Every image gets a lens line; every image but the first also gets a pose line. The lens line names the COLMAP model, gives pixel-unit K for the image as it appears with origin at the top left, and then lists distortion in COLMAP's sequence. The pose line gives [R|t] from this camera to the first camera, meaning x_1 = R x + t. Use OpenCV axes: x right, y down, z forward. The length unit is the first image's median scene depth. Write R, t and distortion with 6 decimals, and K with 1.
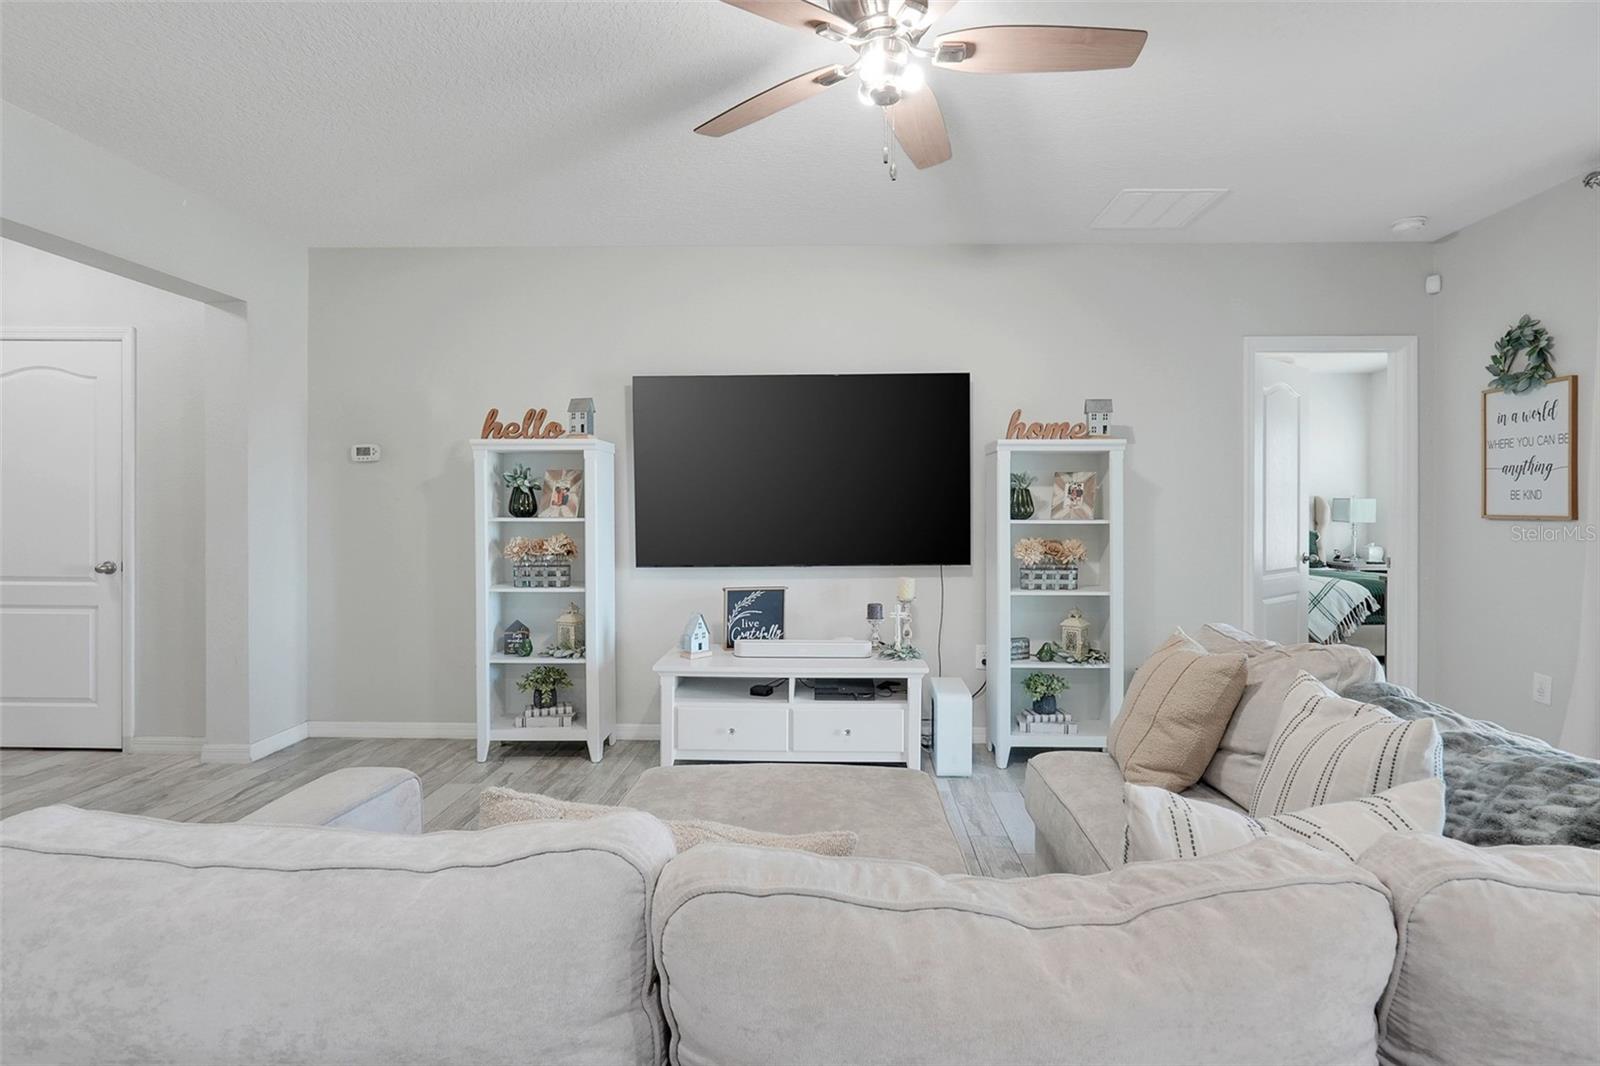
lens RADIAL K [[761.8, 0, 819.2], [0, 761.8, 509.5], [0, 0, 1]] dist [-0.016986, -0.000325]
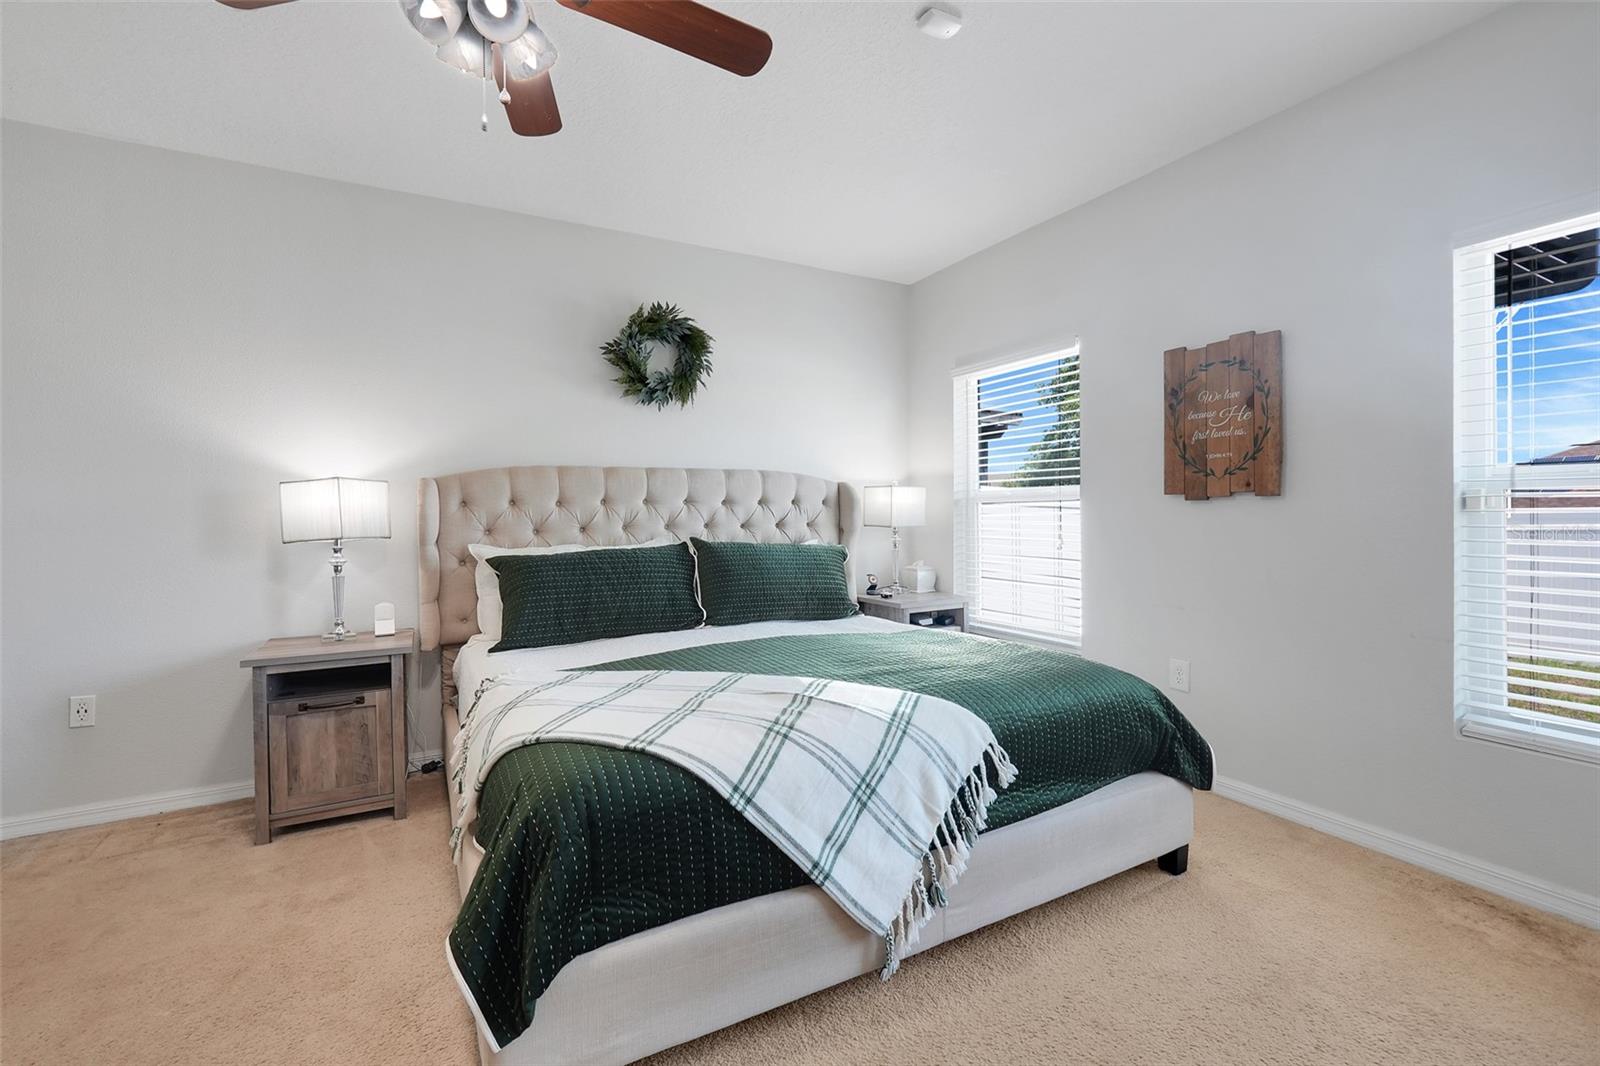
lens RADIAL K [[716.8, 0, 800.1], [0, 716.8, 524.0], [0, 0, 1]] dist [-0.012131, 0.001449]
pose [[0.856379, -0.015407, 0.516118, 0.489032], [0.012589, 0.999881, 0.008959, 0.010948], [-0.516195, -0.001175, 0.856470, 0.768703]]
